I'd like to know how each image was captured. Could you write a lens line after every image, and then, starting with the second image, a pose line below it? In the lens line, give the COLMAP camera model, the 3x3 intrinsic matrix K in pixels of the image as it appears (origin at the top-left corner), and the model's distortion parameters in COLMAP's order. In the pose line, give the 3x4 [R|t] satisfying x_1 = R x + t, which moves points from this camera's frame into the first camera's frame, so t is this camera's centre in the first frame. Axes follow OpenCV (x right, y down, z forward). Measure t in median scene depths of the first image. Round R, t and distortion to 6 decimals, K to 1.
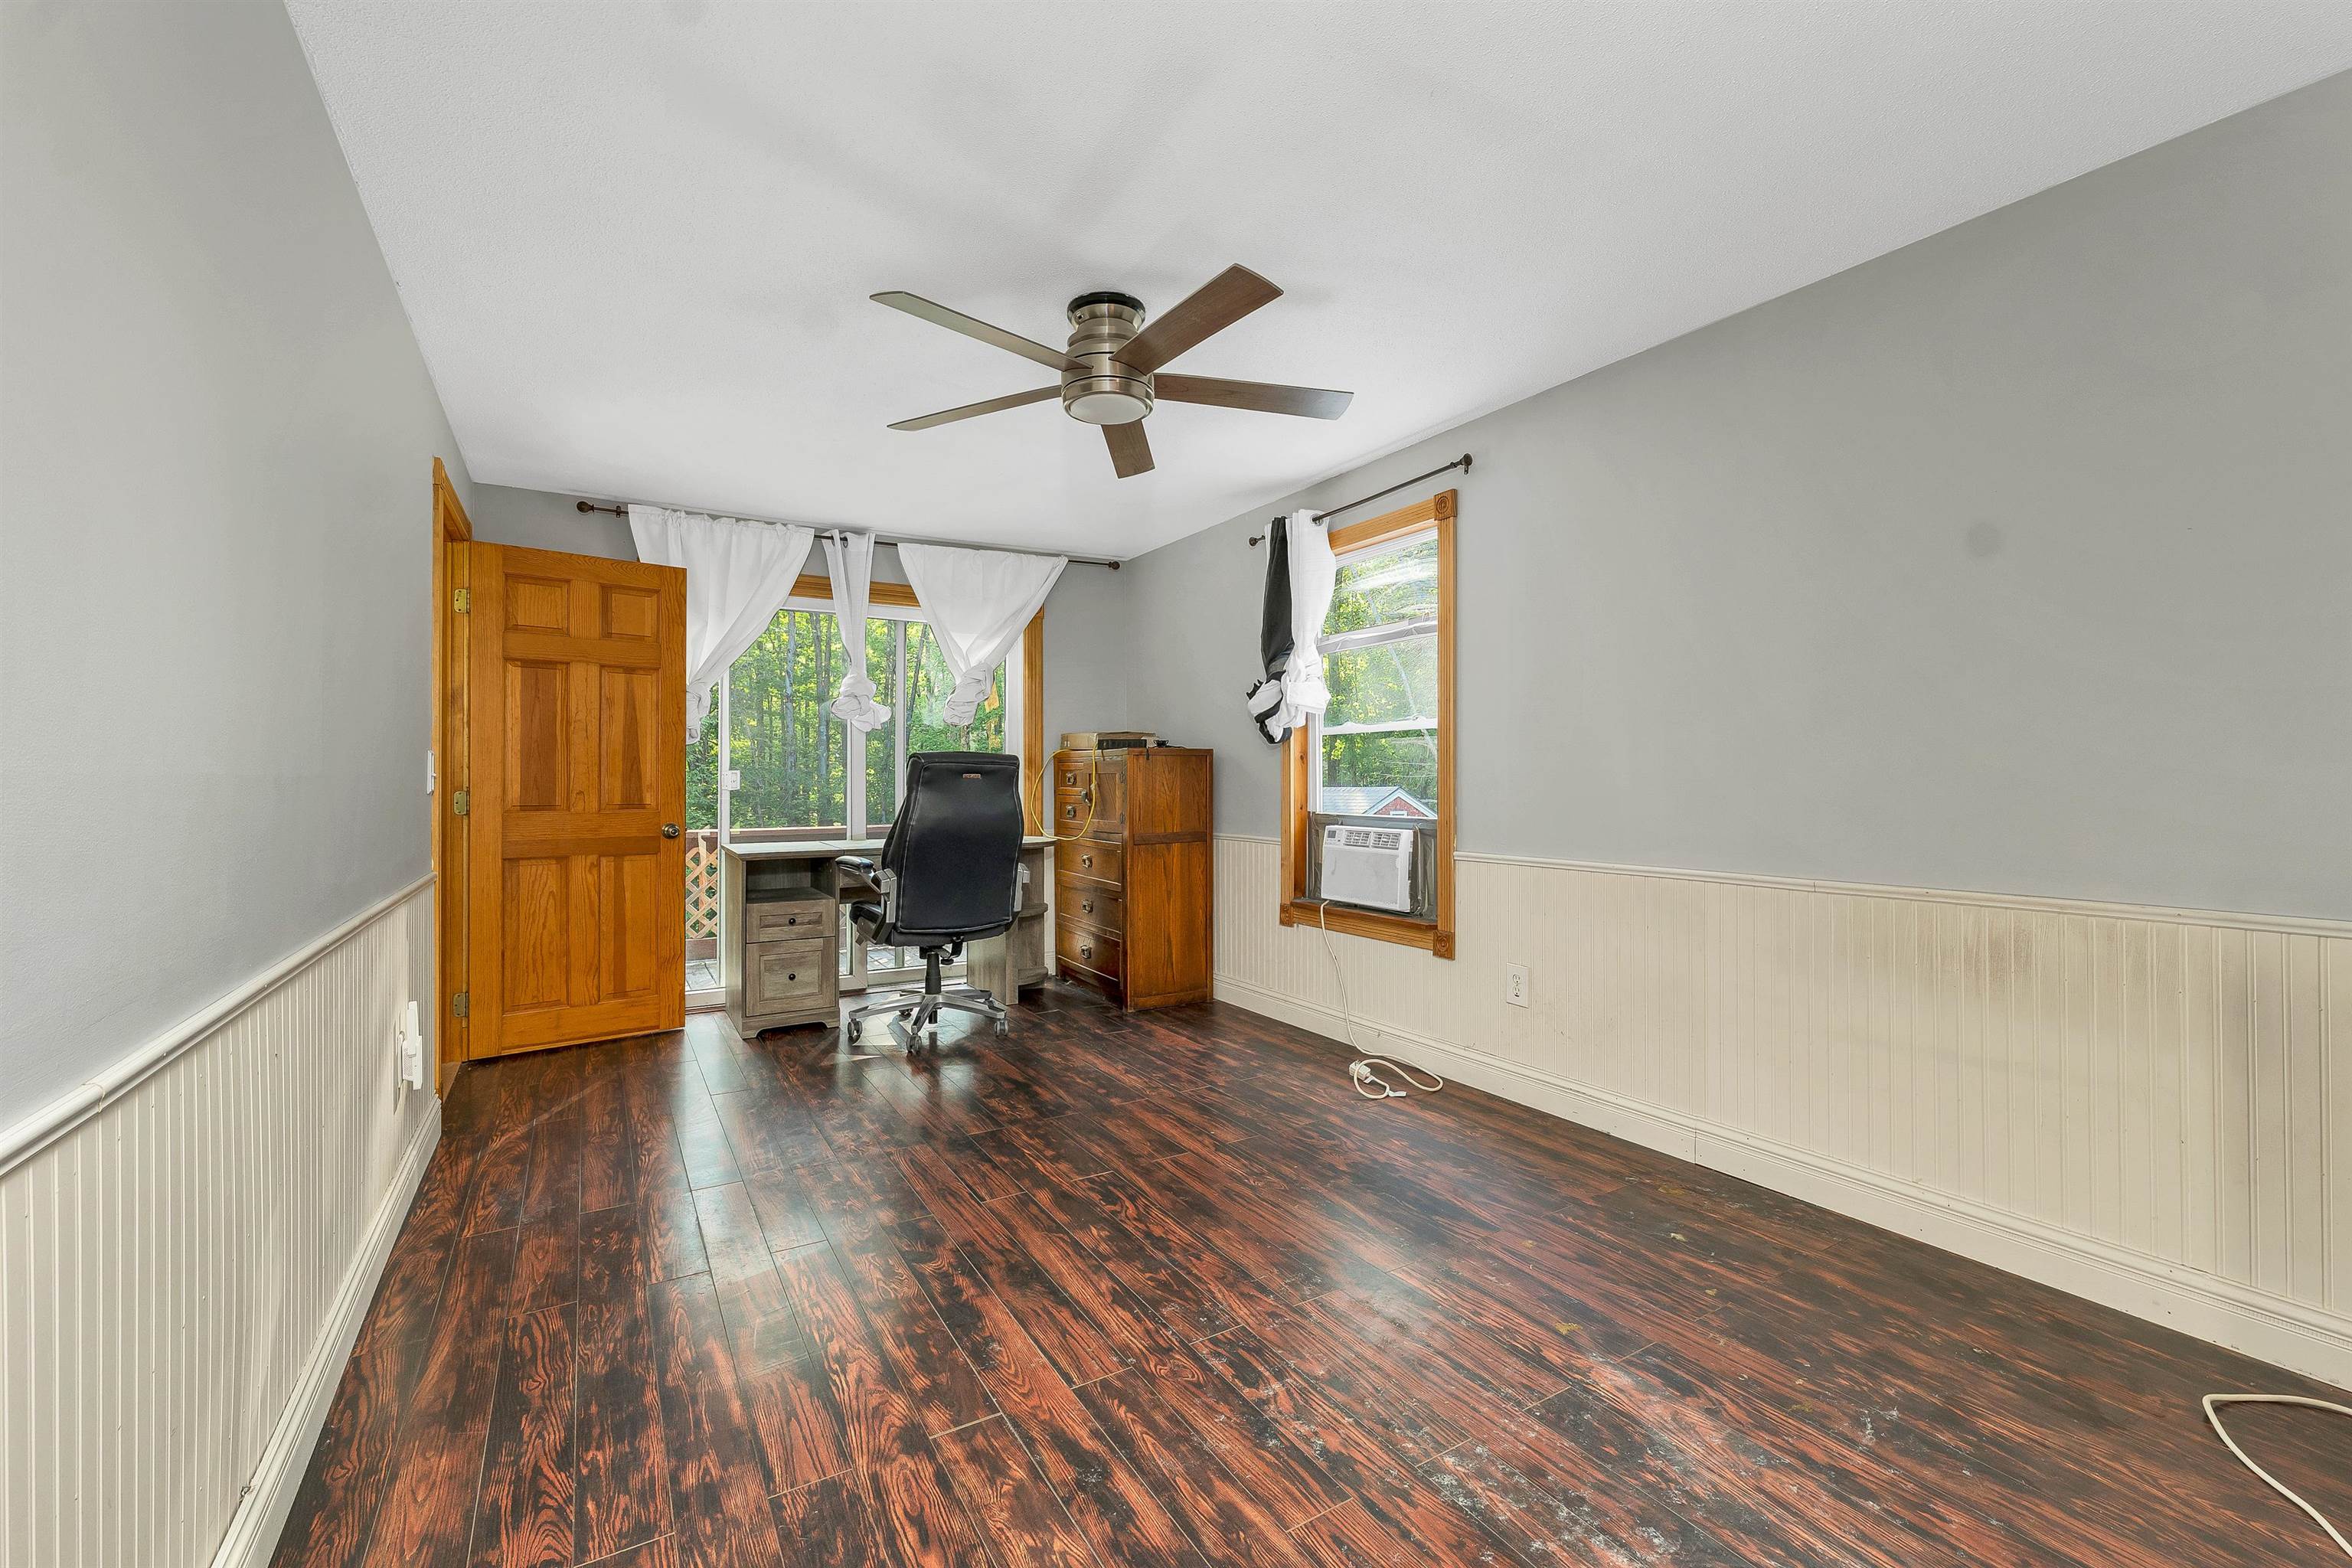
lens RADIAL K [[1001.8, 0, 1170.5], [0, 1001.8, 787.8], [0, 0, 1]] dist [-0.001771, 0.000027]
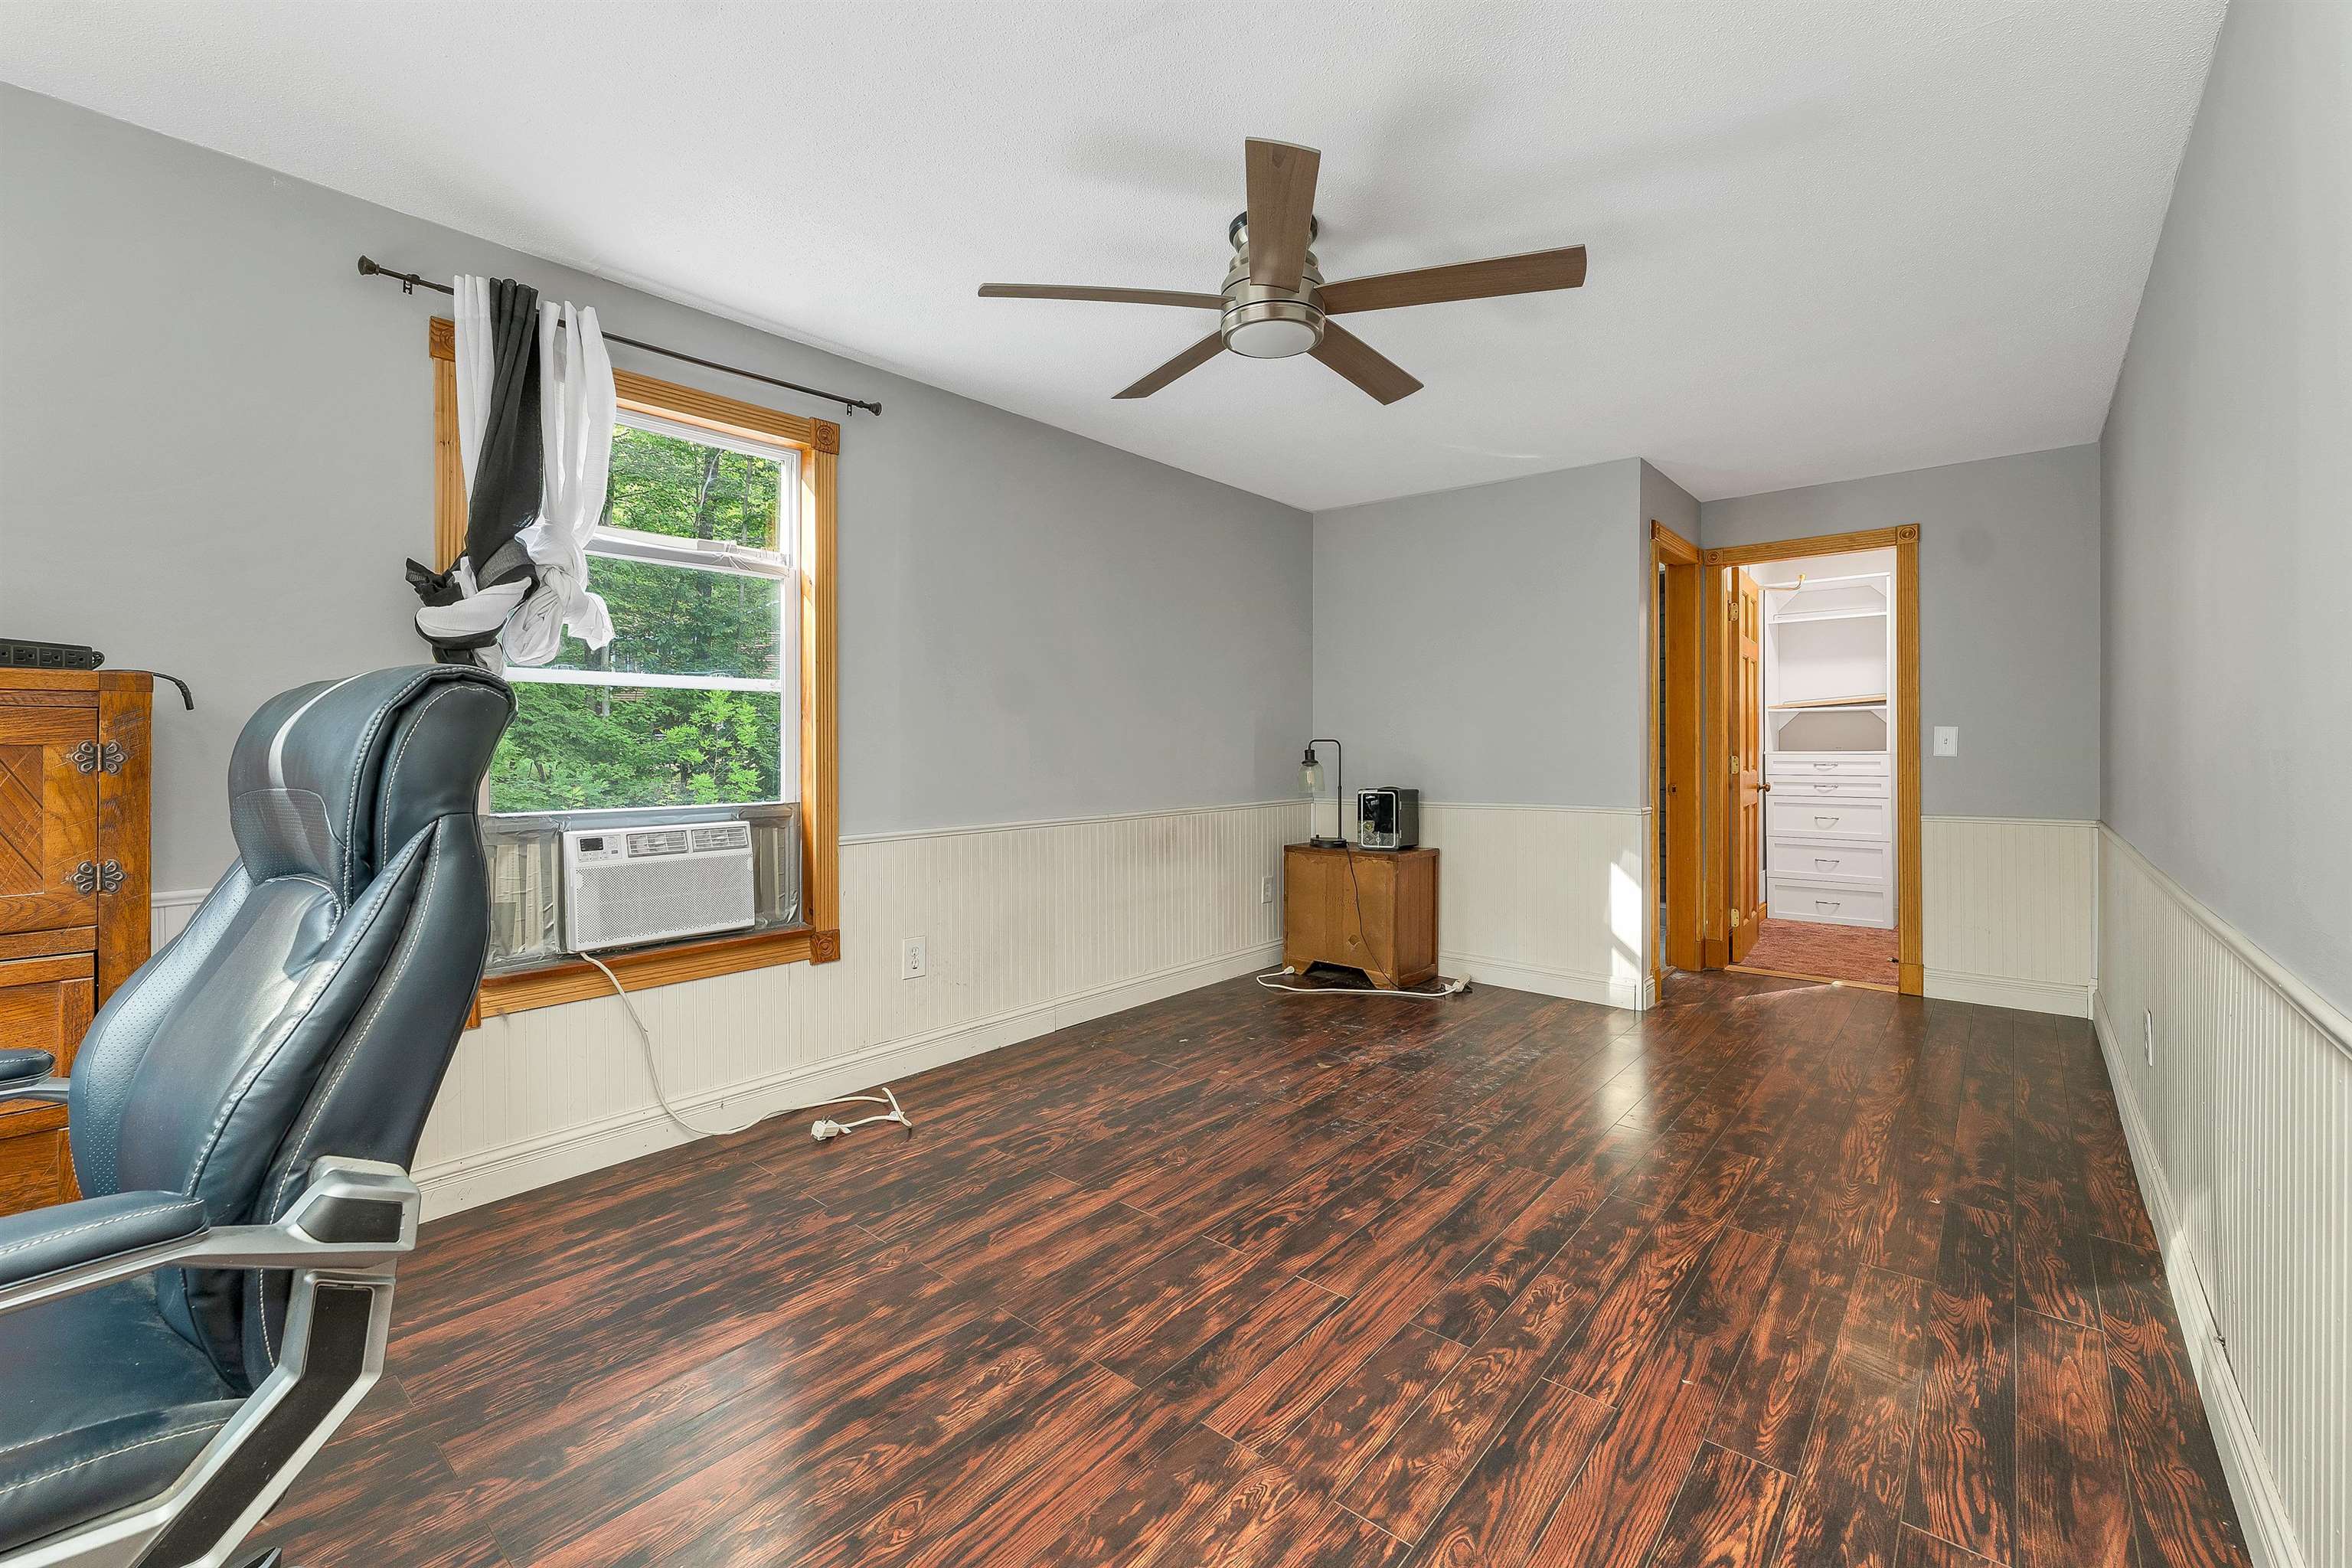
lens RADIAL K [[978.2, 0, 1182.9], [0, 978.2, 759.4], [0, 0, 1]] dist [-0.006113, -0.000237]
pose [[-0.336662, -0.007096, 0.941599, -0.726916], [0.013533, 0.999832, 0.012374, -0.012357], [-0.941528, 0.016908, -0.336509, 1.163198]]
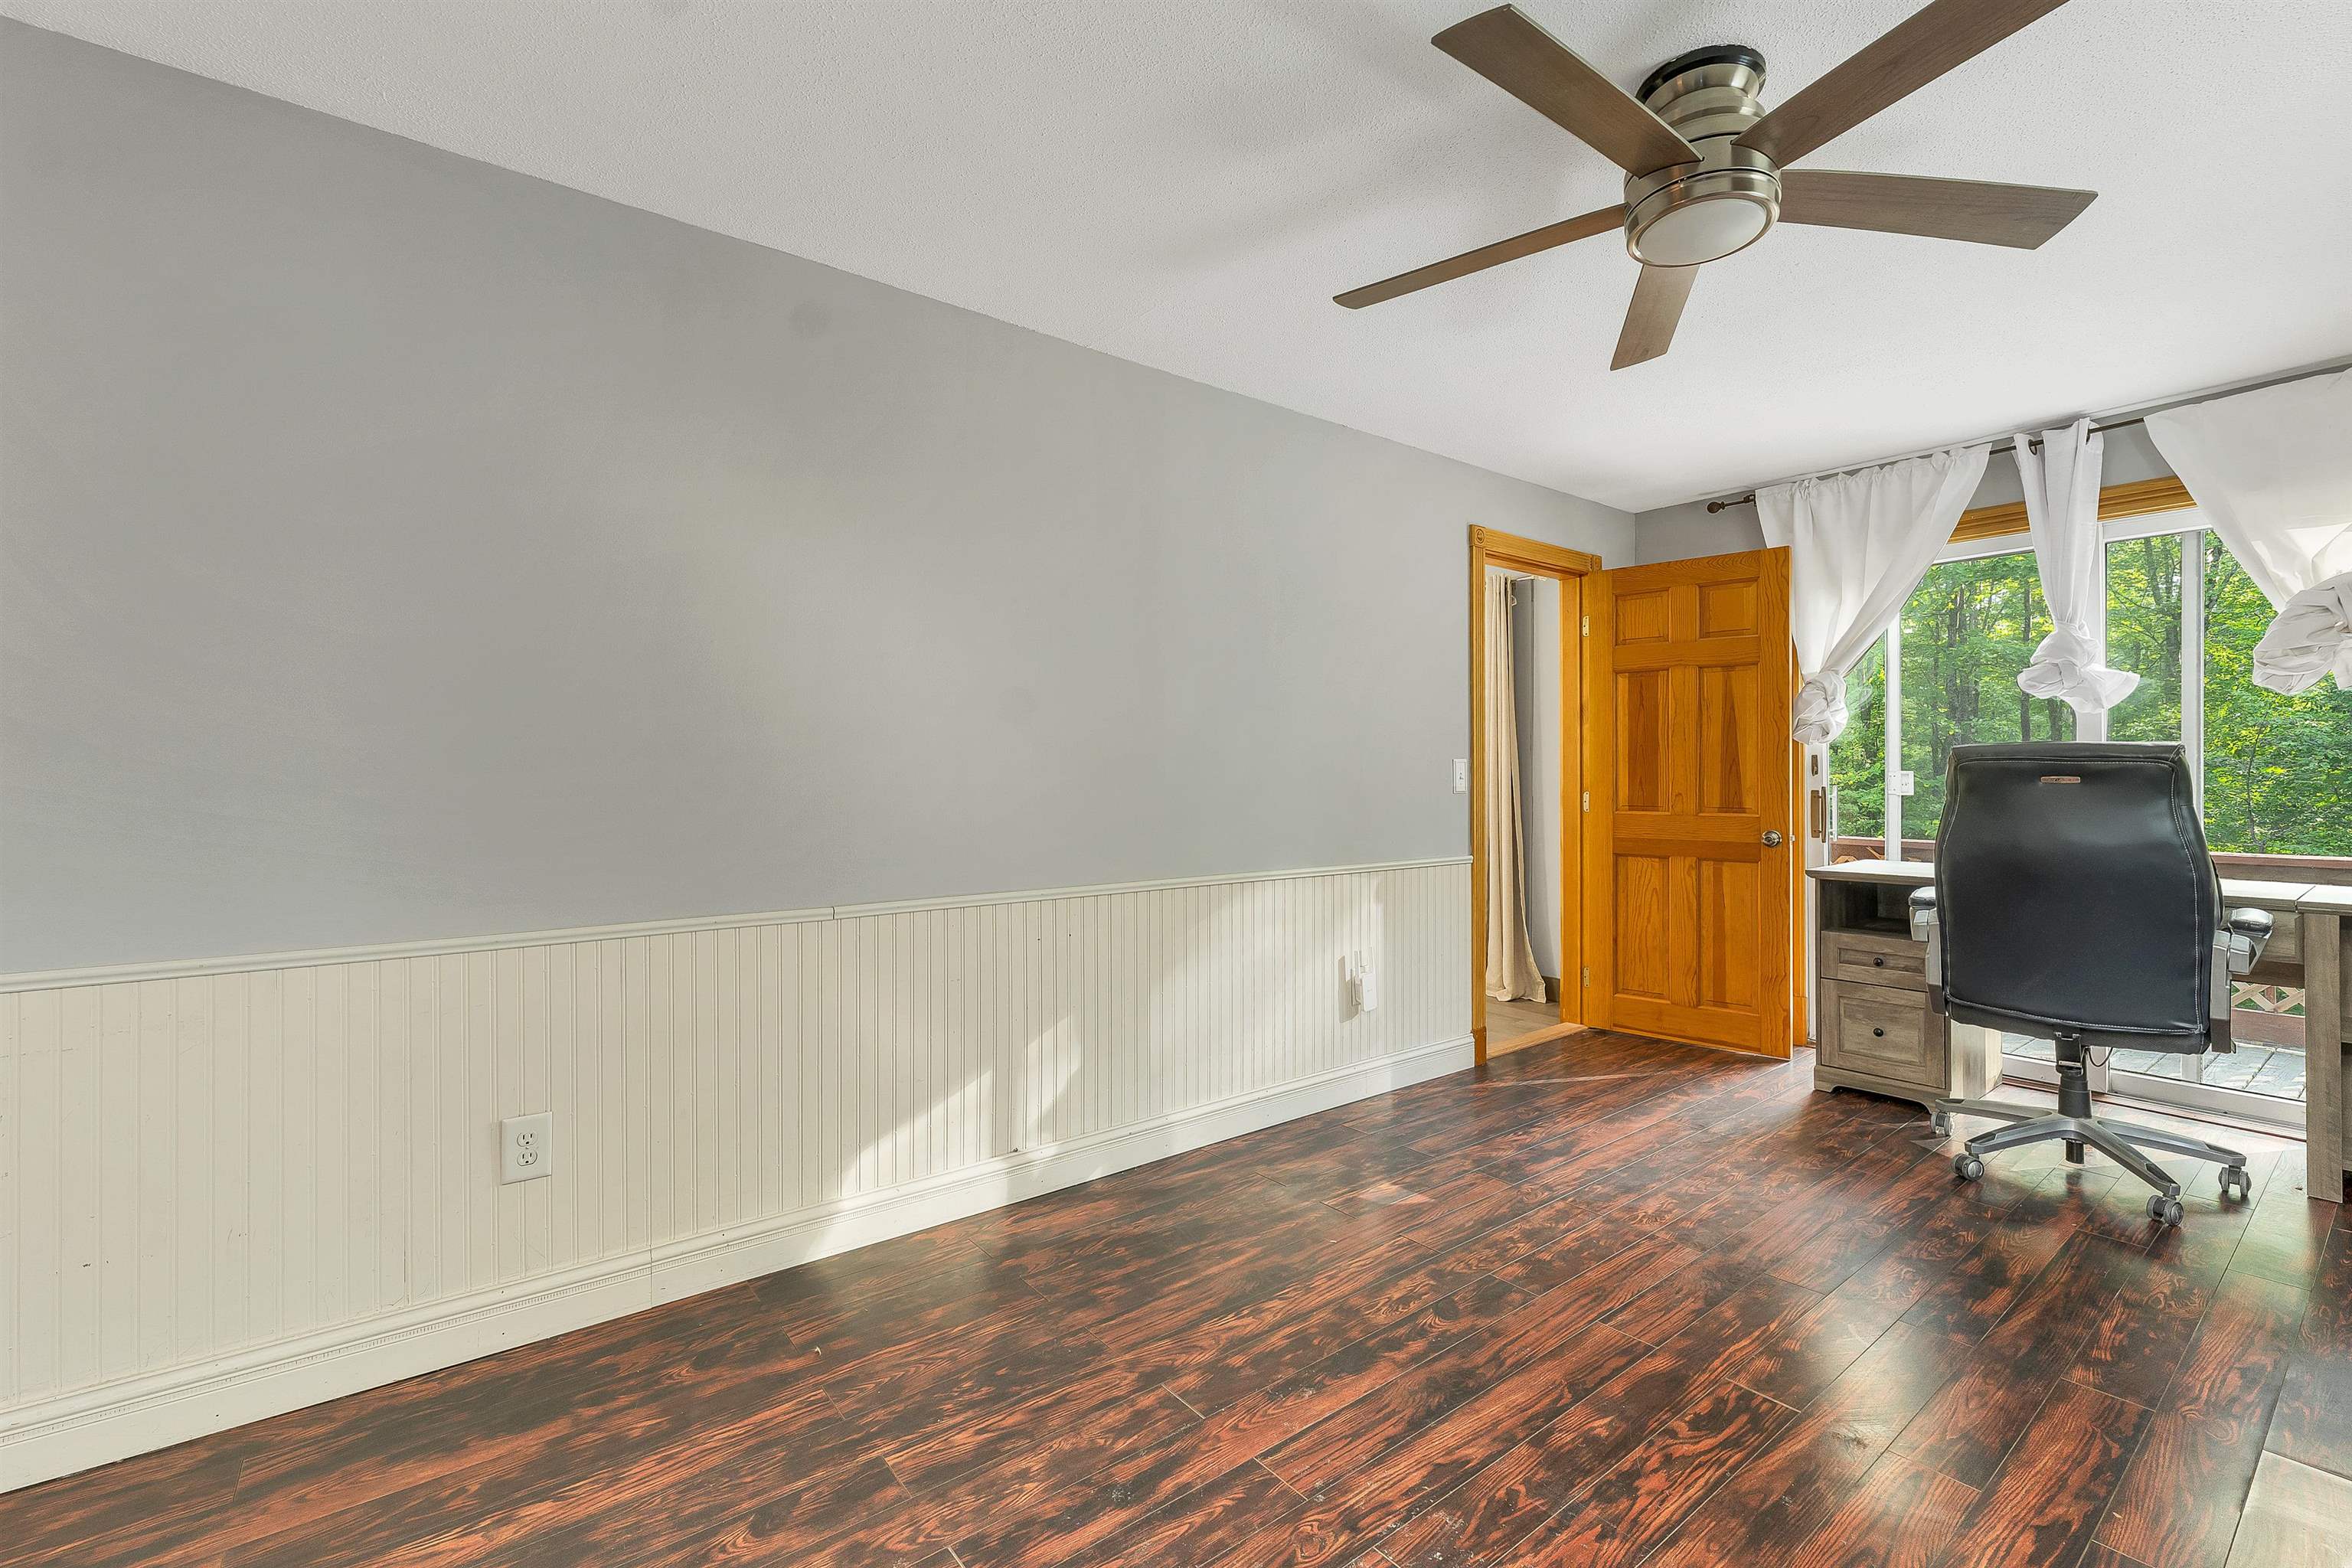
lens RADIAL K [[1001.8, 0, 1170.5], [0, 1001.8, 787.8], [0, 0, 1]] dist [-0.001771, 0.000027]
pose [[0.120516, 0.014168, -0.992610, 0.470077], [-0.009114, 0.999872, 0.013165, -0.014156], [0.992670, 0.007460, 0.120629, 0.480562]]
